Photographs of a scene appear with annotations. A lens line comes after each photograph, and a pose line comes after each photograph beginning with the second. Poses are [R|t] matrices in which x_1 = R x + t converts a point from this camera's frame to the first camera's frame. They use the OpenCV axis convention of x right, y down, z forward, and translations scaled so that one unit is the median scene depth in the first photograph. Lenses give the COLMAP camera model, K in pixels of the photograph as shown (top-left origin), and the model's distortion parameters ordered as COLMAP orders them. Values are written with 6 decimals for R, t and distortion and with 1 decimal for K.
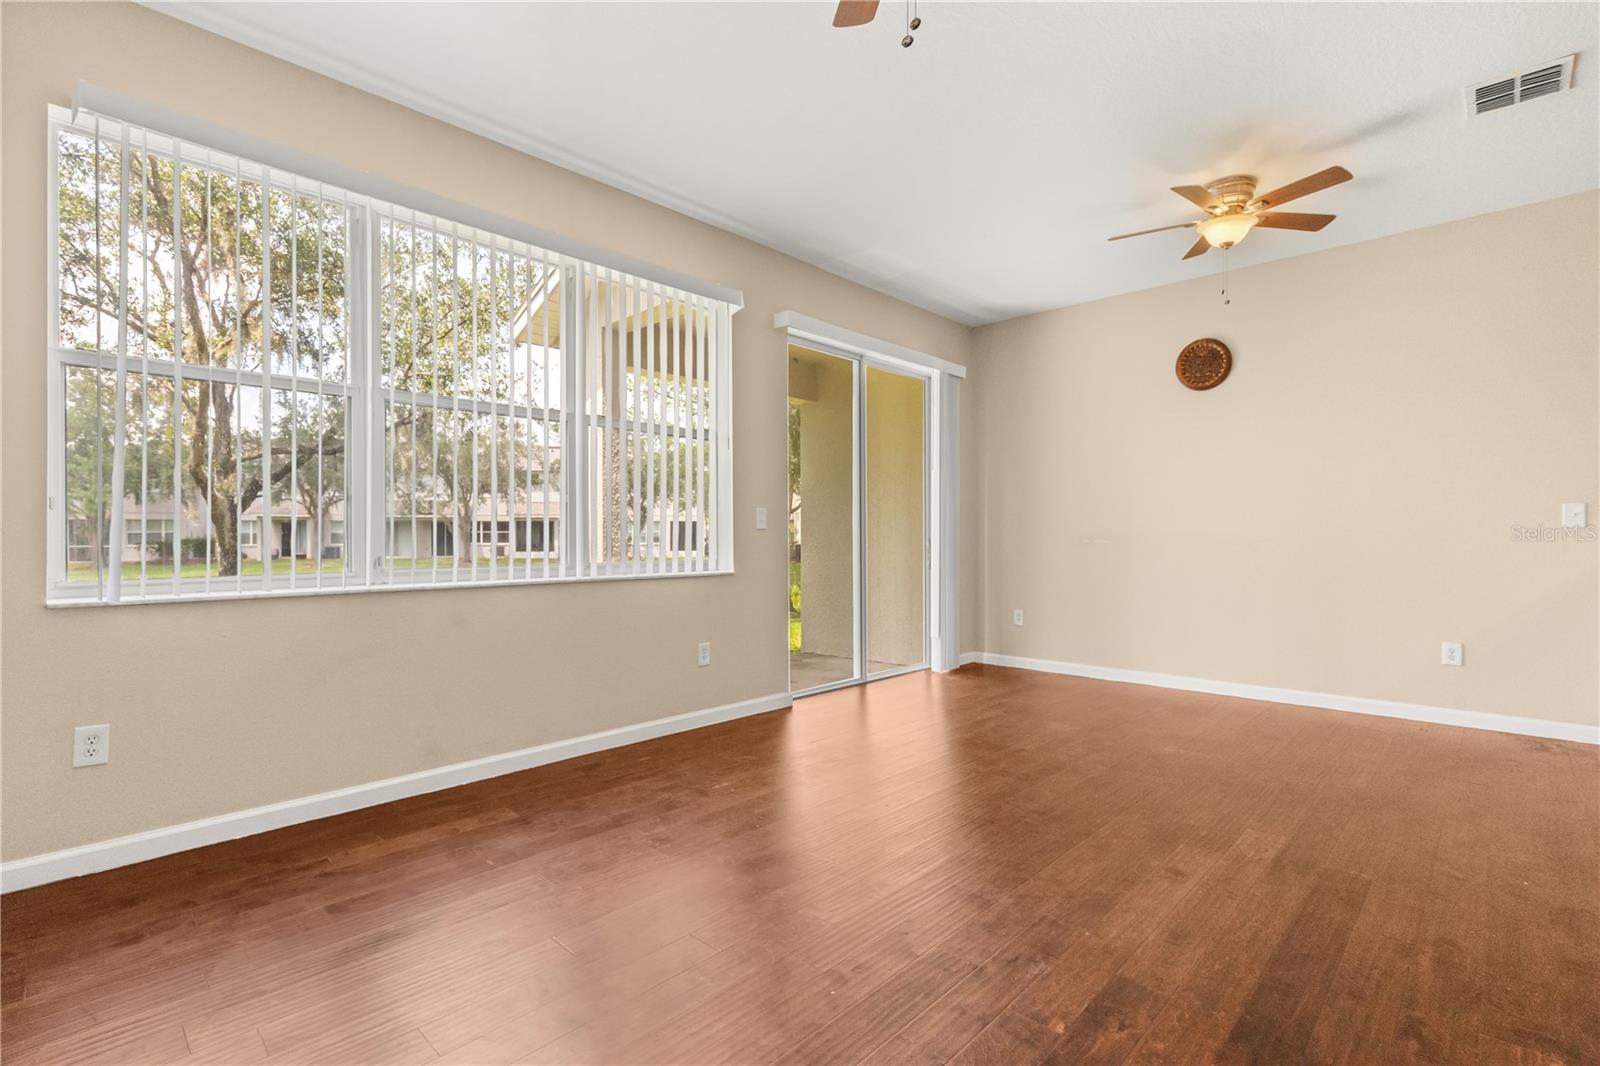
lens RADIAL K [[733.9, 0, 806.2], [0, 733.9, 535.7], [0, 0, 1]] dist [0.005158, 0.000006]
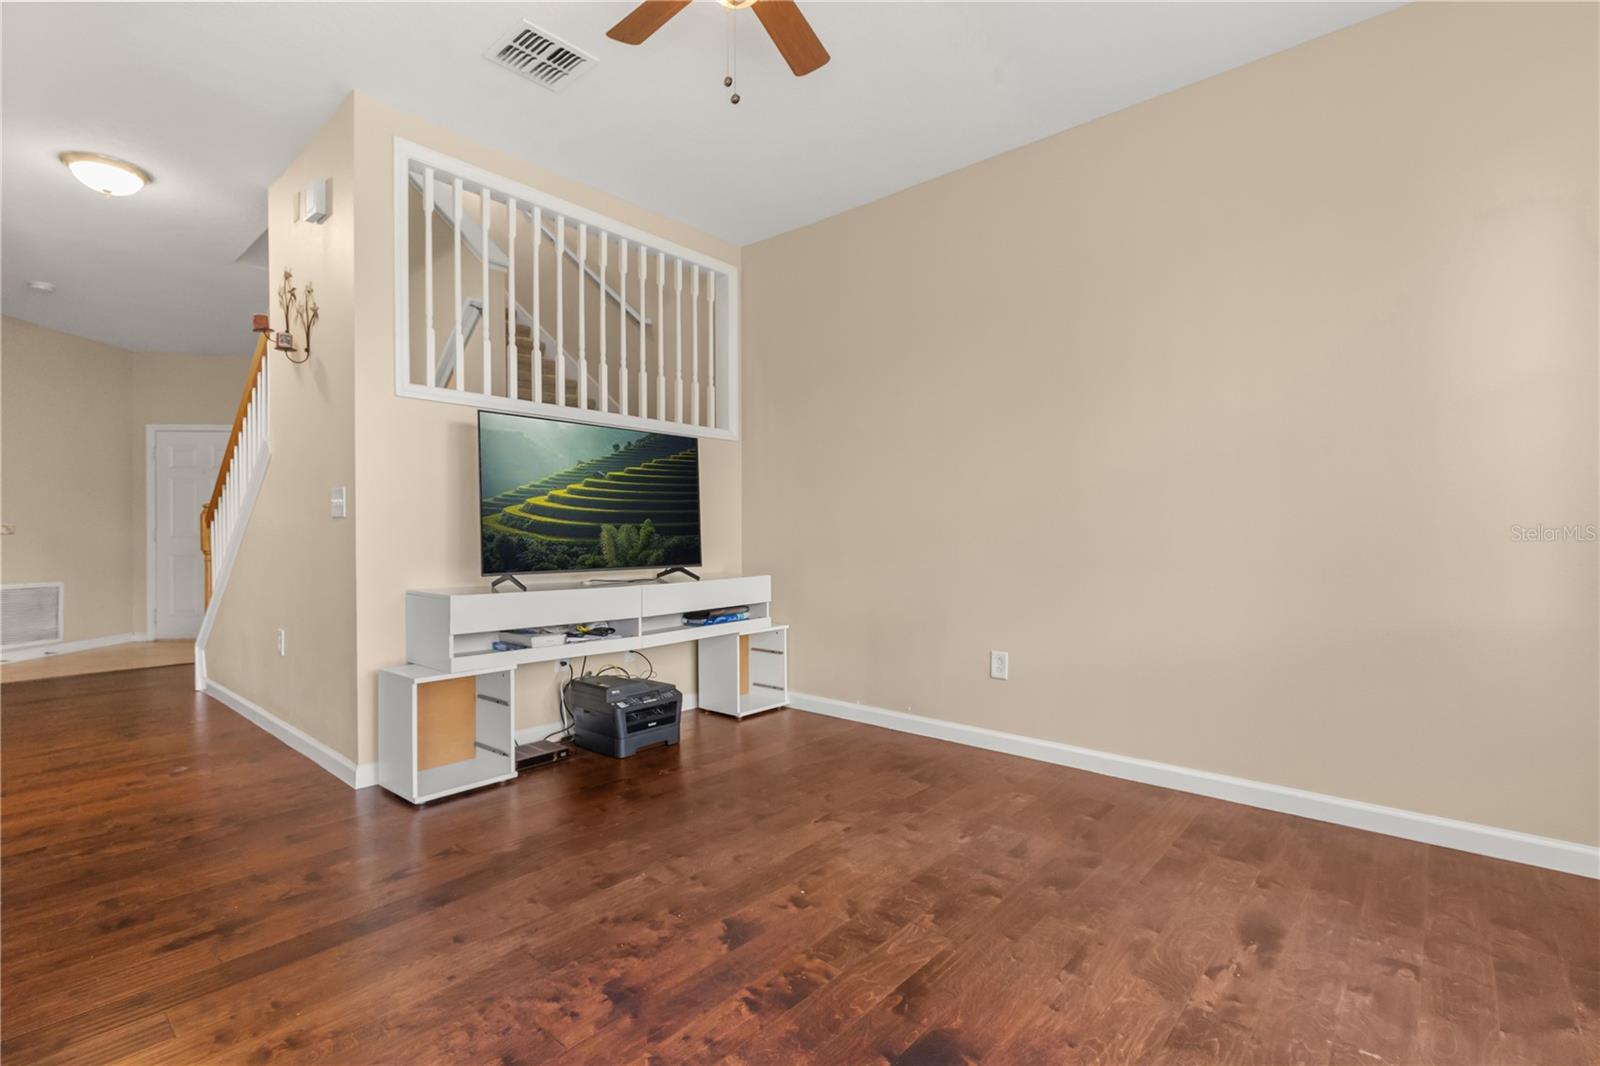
lens RADIAL K [[733.9, 0, 806.2], [0, 733.9, 535.7], [0, 0, 1]] dist [0.005158, 0.000006]
pose [[-0.999121, 0.005840, -0.041509, 0.027751], [0.005838, 0.999983, 0.000164, 0.007490], [0.041510, -0.000078, -0.999138, 0.764433]]
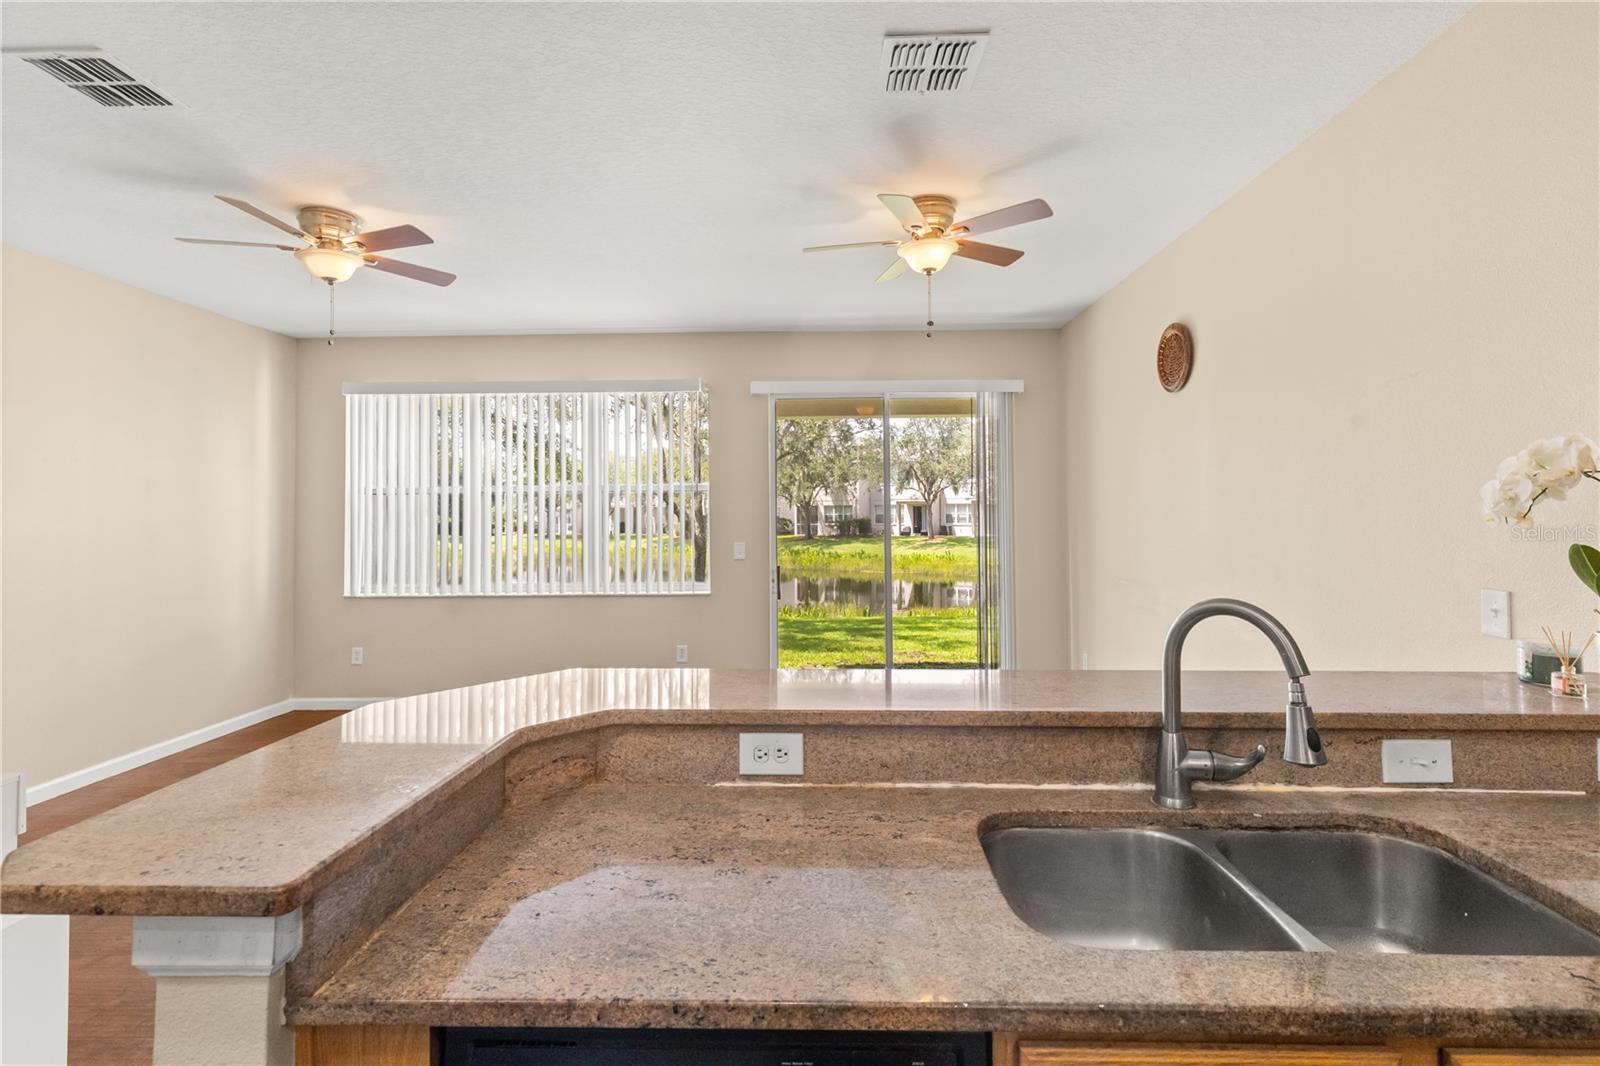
lens RADIAL K [[728.2, 0, 804.7], [0, 728.2, 500.9], [0, 0, 1]] dist [0.010787, 0.000062]
pose [[0.674861, -0.018446, -0.737714, 0.830869], [0.008981, 0.999819, -0.016784, -0.077526], [0.737890, 0.004701, 0.674905, 0.222211]]
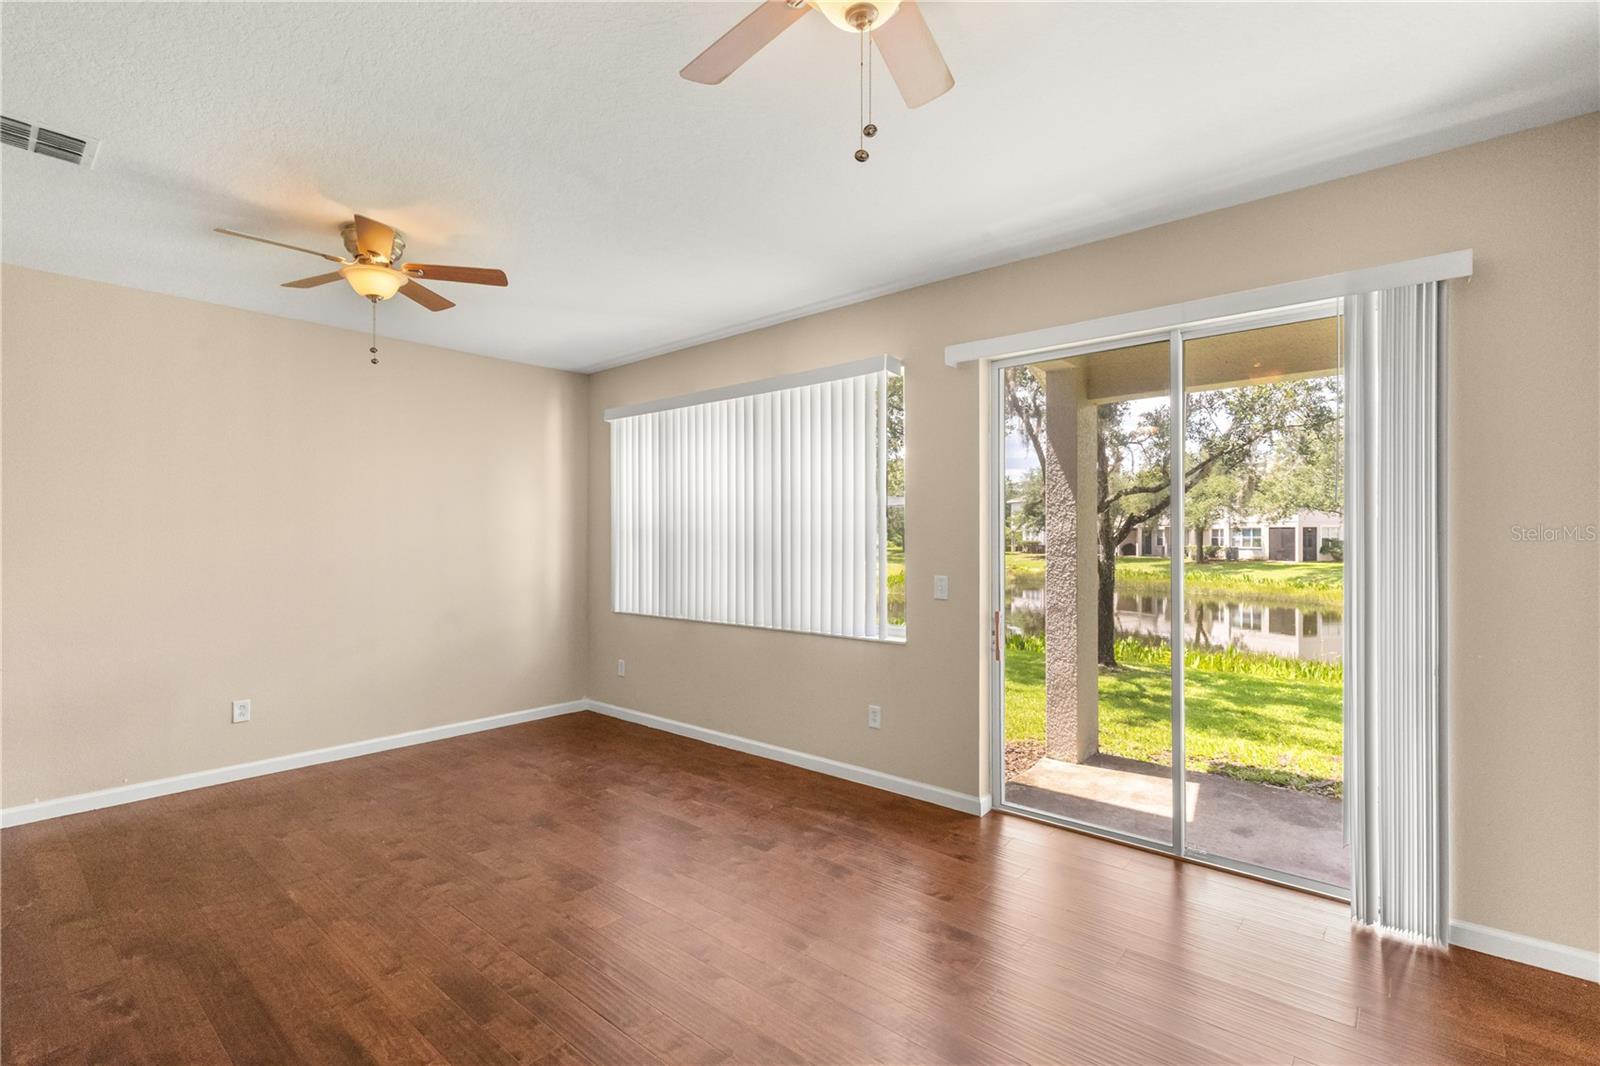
lens RADIAL K [[726.7, 0, 807.2], [0, 726.7, 530.5], [0, 0, 1]] dist [0.005006, -0.000107]
pose [[0.055778, -0.008091, -0.998410, 0.730255], [0.002868, 0.999964, -0.007944, -0.076839], [0.998439, -0.002420, 0.055799, 0.706692]]
